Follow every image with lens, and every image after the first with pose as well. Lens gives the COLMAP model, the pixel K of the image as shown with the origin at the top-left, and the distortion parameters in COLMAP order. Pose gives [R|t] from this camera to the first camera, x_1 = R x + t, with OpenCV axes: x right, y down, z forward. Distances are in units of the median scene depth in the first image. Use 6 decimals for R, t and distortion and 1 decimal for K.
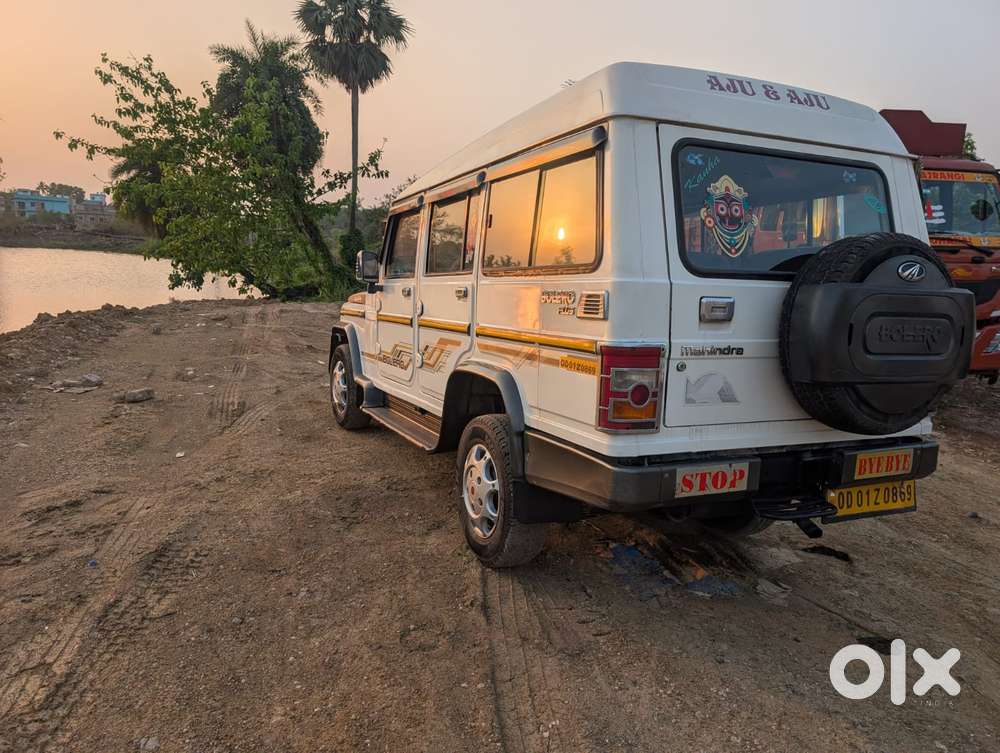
lens RADIAL K [[720.3, 0, 495.2], [0, 720.3, 381.1], [0, 0, 1]] dist [0.038969, -0.040900]
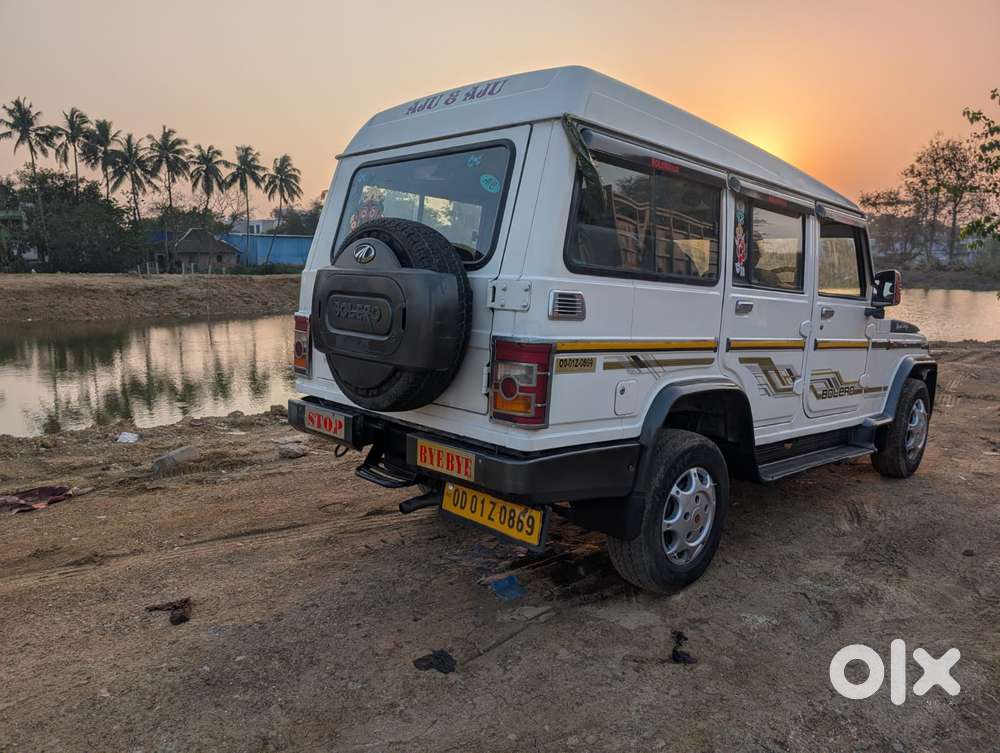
lens RADIAL K [[720.3, 0, 499.3], [0, 720.3, 376.0], [0, 0, 1]] dist [0.038969, -0.040900]
pose [[0.337656, 0.091103, -0.936850, 1.597174], [-0.157450, 0.986748, 0.039208, -0.045406], [0.928007, 0.134268, 0.347526, 0.818710]]
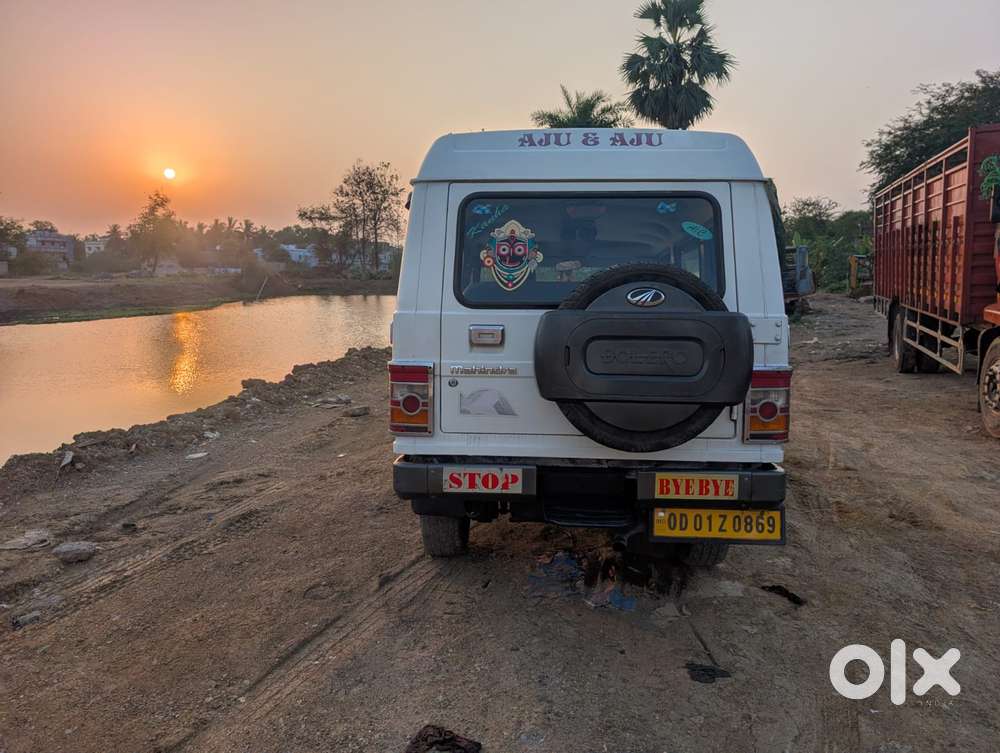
lens RADIAL K [[720.3, 0, 498.4], [0, 720.3, 386.4], [0, 0, 1]] dist [0.038969, -0.040900]
pose [[0.886689, 0.021152, -0.461883, 0.846768], [-0.041270, 0.998586, -0.033498, 0.022390], [0.460521, 0.048765, 0.886308, -0.026634]]
